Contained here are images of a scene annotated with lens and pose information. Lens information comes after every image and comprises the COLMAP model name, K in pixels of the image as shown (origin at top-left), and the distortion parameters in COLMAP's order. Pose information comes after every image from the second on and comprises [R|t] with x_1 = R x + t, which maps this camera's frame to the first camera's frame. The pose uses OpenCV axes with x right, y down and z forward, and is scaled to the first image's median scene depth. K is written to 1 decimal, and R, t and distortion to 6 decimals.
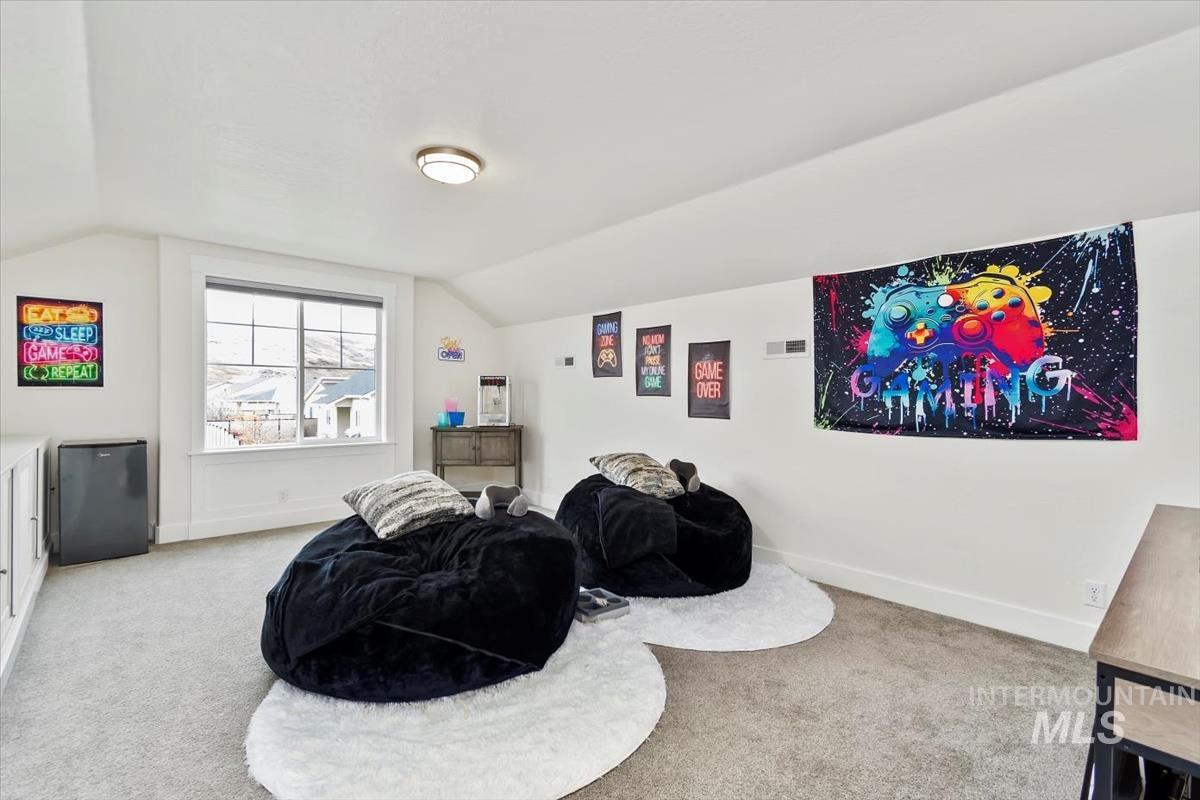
lens RADIAL K [[530.7, 0, 600.3], [0, 530.7, 397.5], [0, 0, 1]] dist [-0.003286, 0.000042]
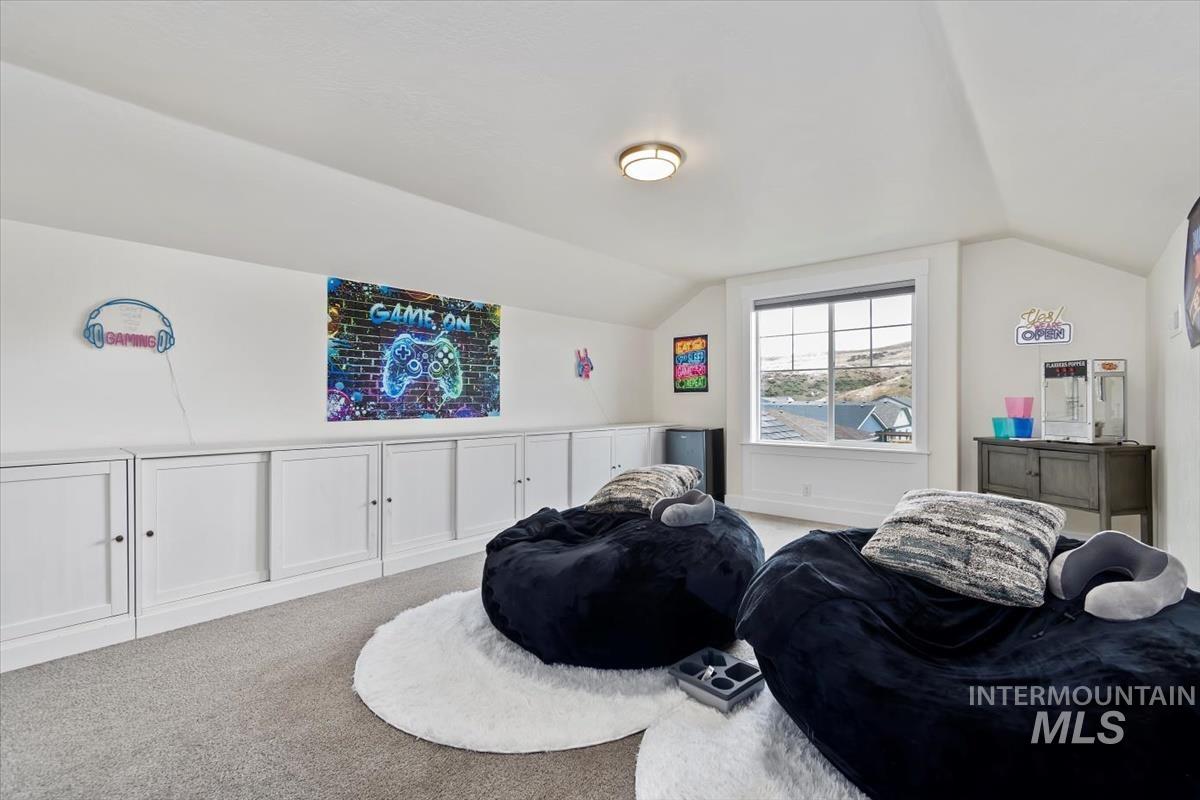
lens RADIAL K [[530.7, 0, 601.0], [0, 530.7, 403.2], [0, 0, 1]] dist [-0.003286, 0.000042]
pose [[0.128516, -0.003138, -0.991703, 0.482902], [-0.001721, 0.999993, -0.003387, 0.016621], [0.991706, 0.002142, 0.128509, 0.530645]]
